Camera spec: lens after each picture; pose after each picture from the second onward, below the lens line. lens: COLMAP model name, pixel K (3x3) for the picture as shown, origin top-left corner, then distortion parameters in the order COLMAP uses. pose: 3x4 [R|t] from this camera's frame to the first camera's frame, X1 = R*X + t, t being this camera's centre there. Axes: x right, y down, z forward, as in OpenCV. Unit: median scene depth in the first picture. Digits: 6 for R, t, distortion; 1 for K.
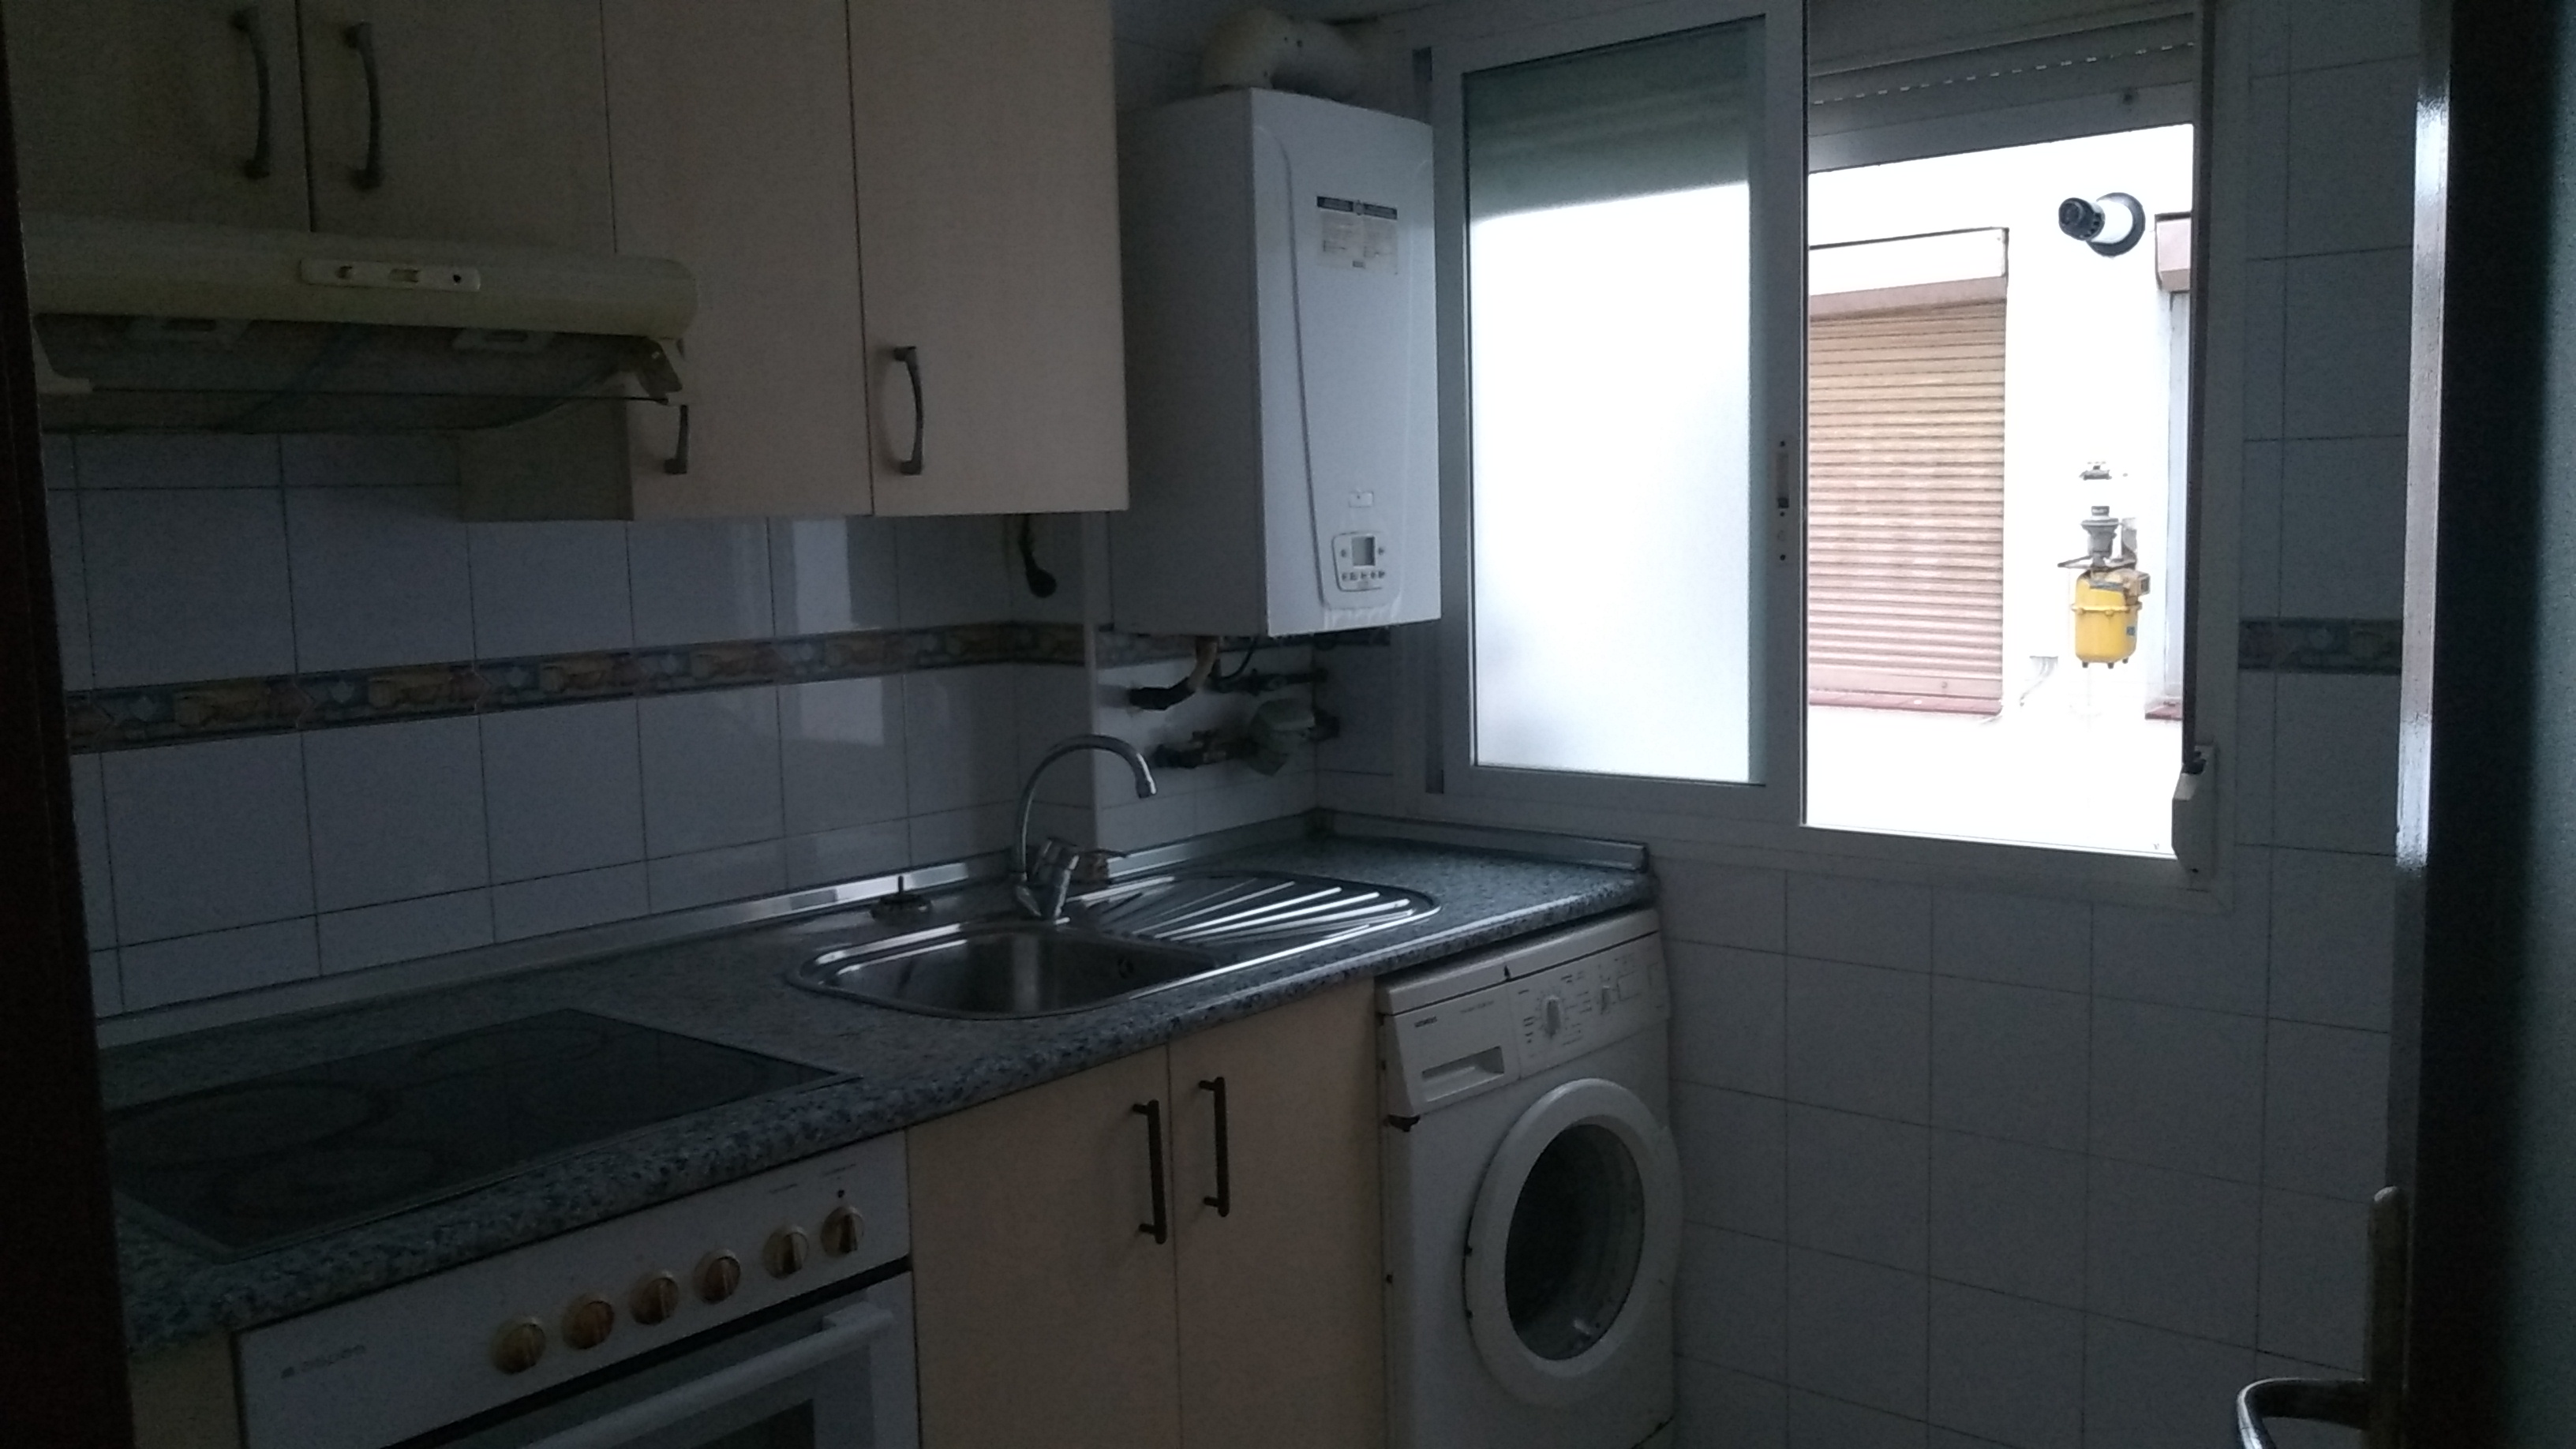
lens RADIAL K [[2033.0, 0, 1288.0], [0, 2033.0, 724.5], [0, 0, 1]] dist [0.002601, -0.075130]
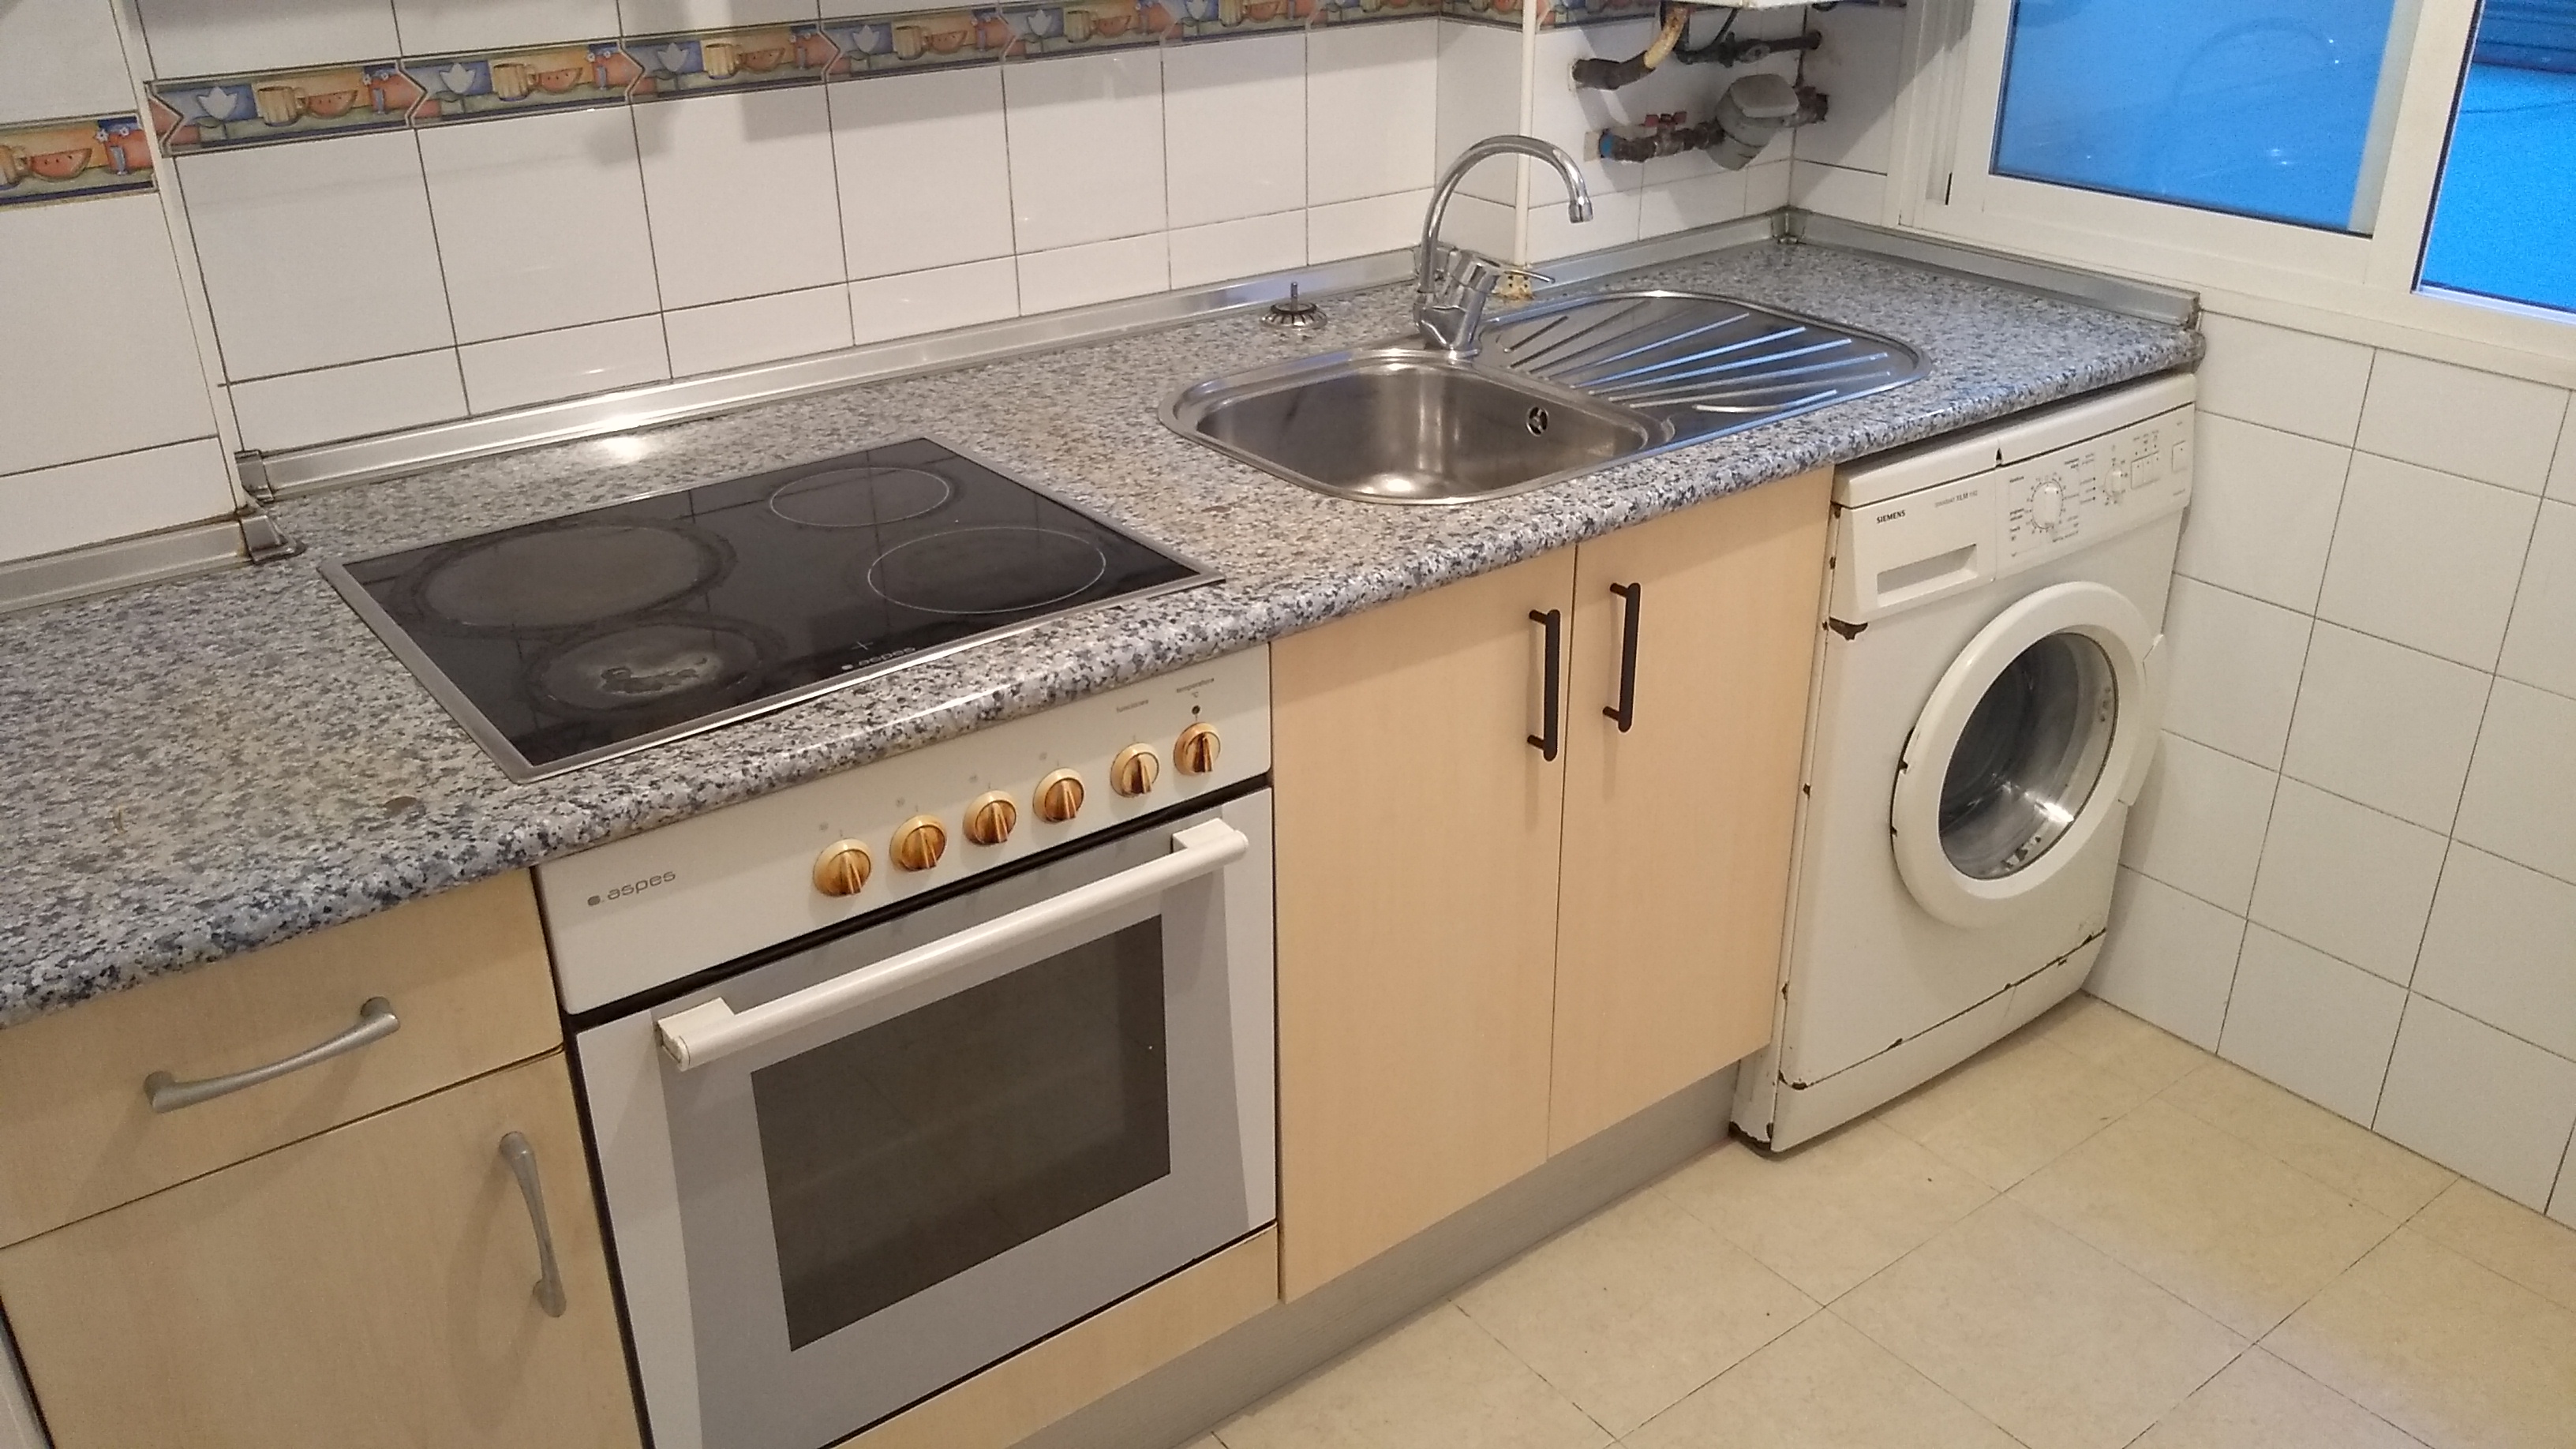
lens RADIAL K [[2027.8, 0, 1290.3], [0, 2027.8, 691.1], [0, 0, 1]] dist [0.139188, -0.392973]
pose [[0.976424, 0.105968, -0.188064, -0.009350], [-0.037528, 0.941280, 0.335535, -0.073114], [0.212576, -0.320566, 0.923065, 0.162676]]
